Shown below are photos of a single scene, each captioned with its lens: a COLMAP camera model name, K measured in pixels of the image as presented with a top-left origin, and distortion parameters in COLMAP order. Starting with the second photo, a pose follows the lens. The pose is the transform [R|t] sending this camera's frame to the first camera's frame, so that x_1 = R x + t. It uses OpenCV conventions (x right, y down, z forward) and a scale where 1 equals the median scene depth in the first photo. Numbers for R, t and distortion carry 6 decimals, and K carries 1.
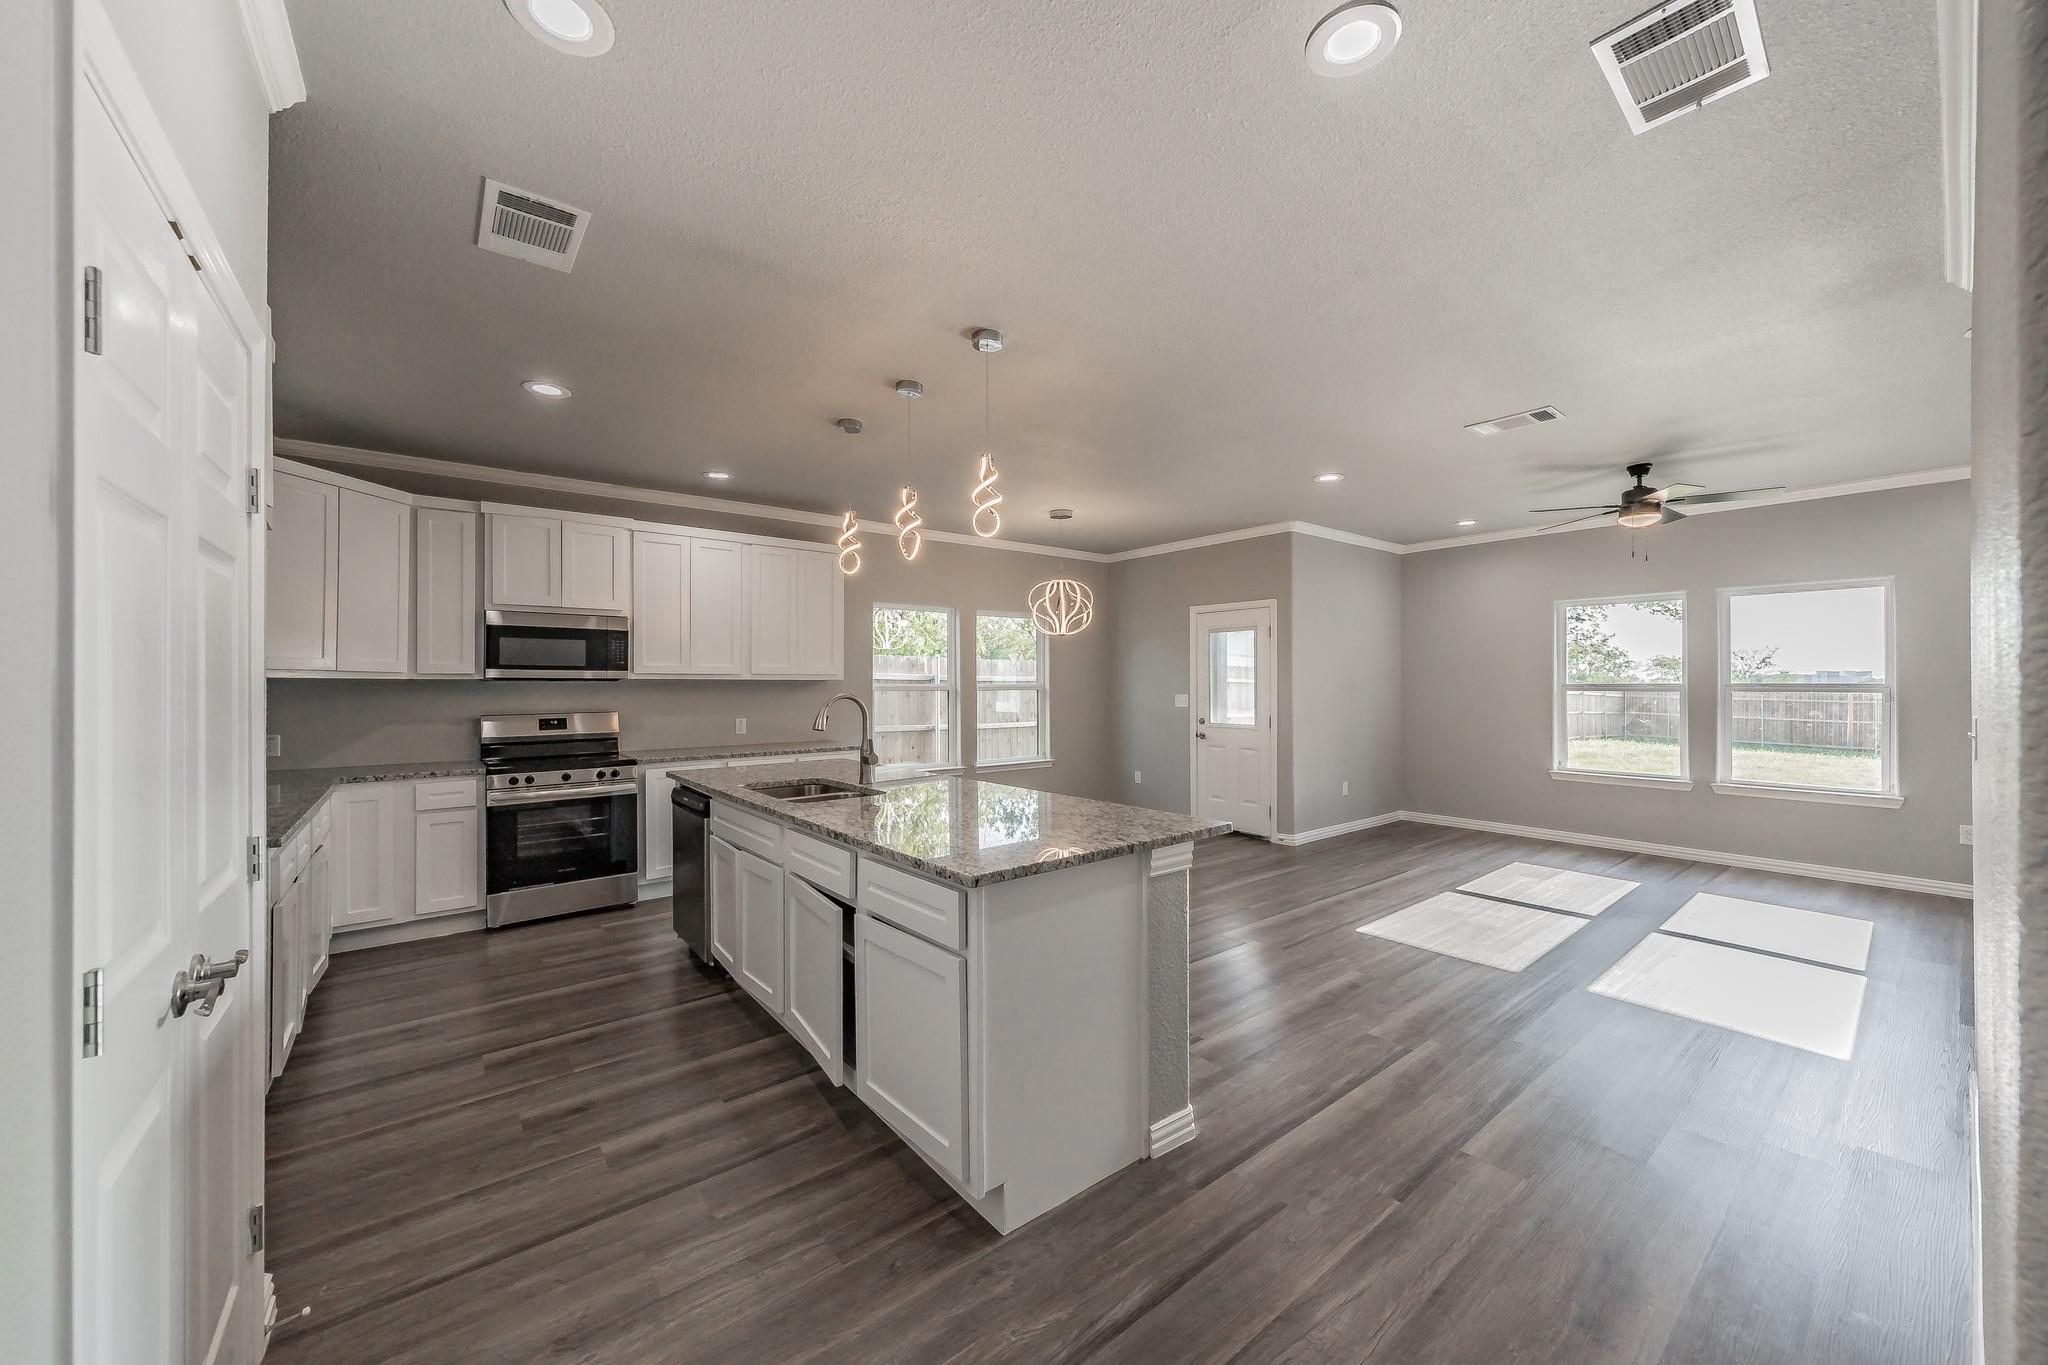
lens RADIAL K [[778.8, 0, 1040.2], [0, 778.8, 681.4], [0, 0, 1]] dist [-0.001691, 0.001297]
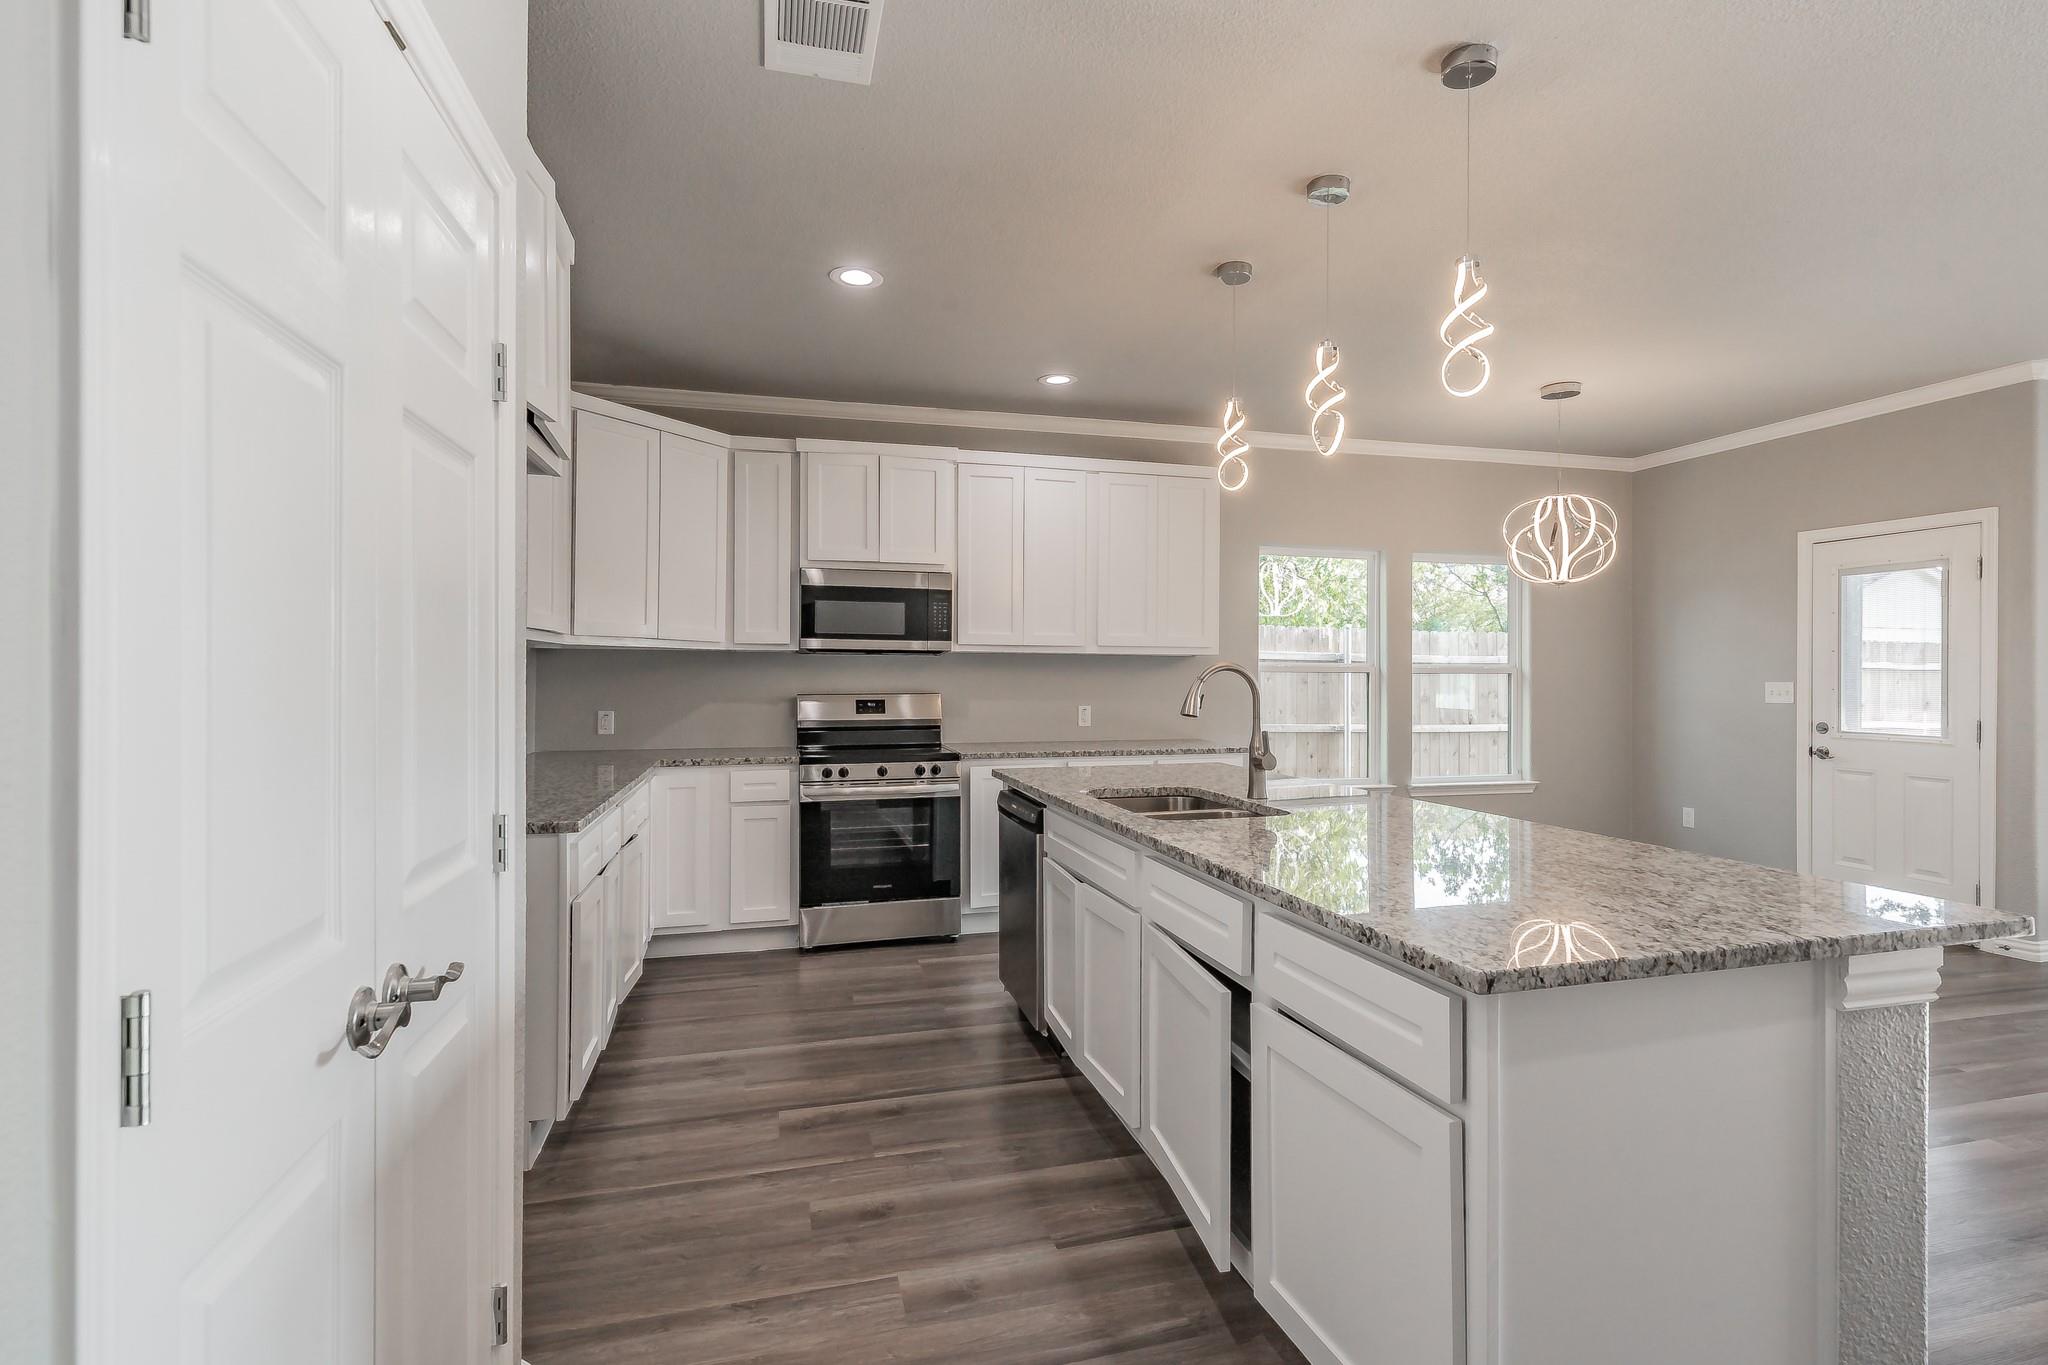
lens RADIAL K [[970.7, 0, 1039.9], [0, 970.7, 673.8], [0, 0, 1]] dist [0.006295, 0.000739]
pose [[0.914201, 0.001028, -0.405259, -0.056122], [-0.004145, 0.999968, -0.006814, 0.030442], [0.405239, 0.007909, 0.914177, 0.158419]]
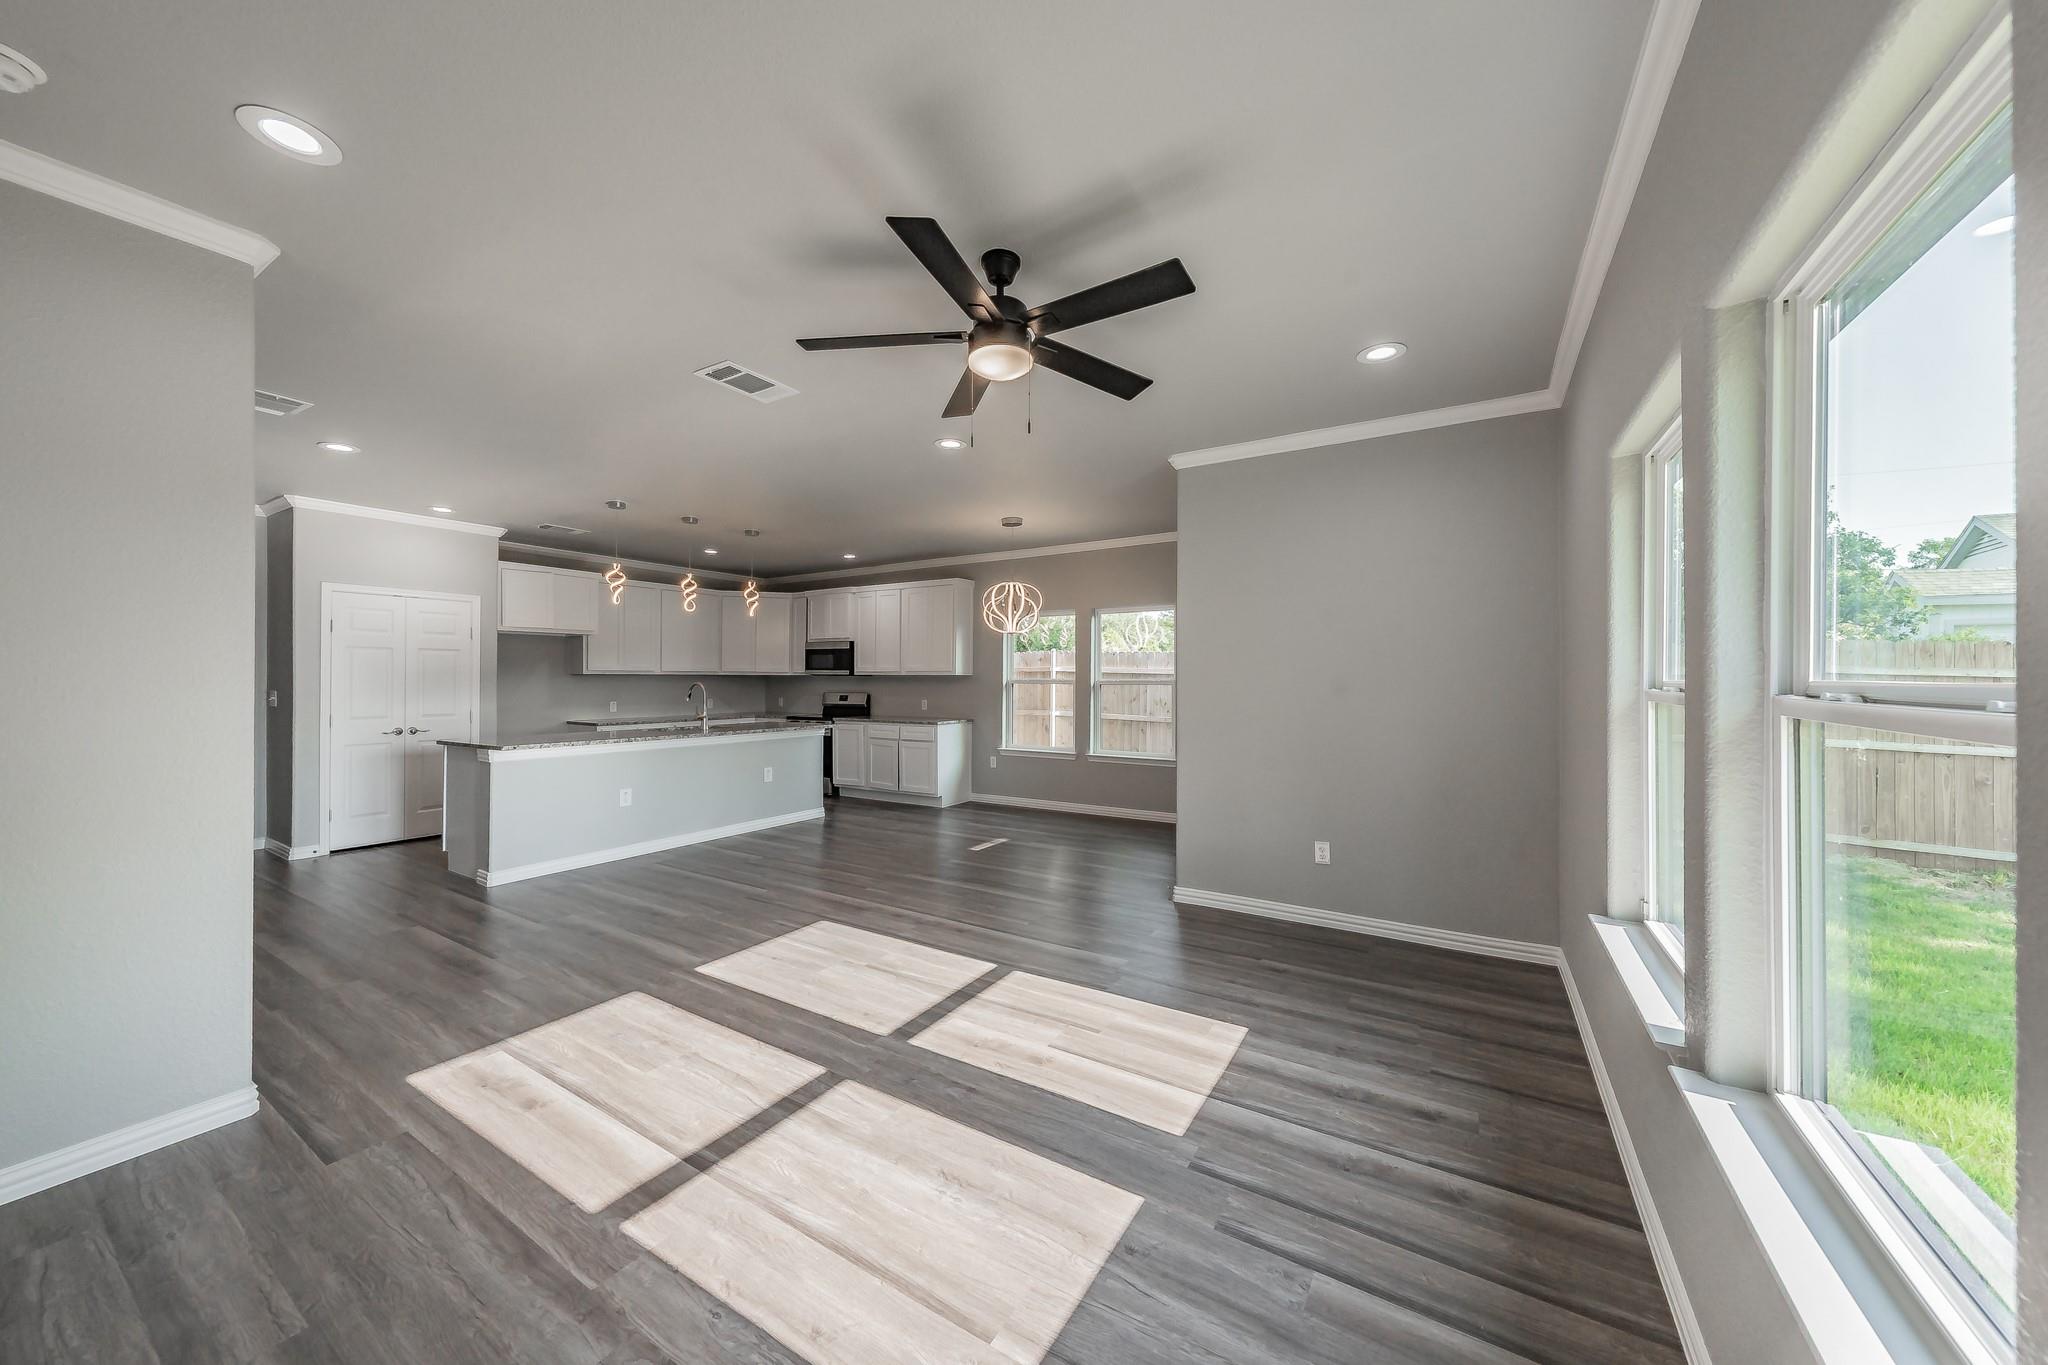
lens RADIAL K [[709.4, 0, 1031.1], [0, 709.4, 677.8], [0, 0, 1]] dist [-0.024895, 0.000500]
pose [[0.330502, -0.002664, -0.943801, 1.386118], [-0.003402, 0.999986, -0.004014, 0.011406], [0.943799, 0.004537, 0.330489, 0.997717]]
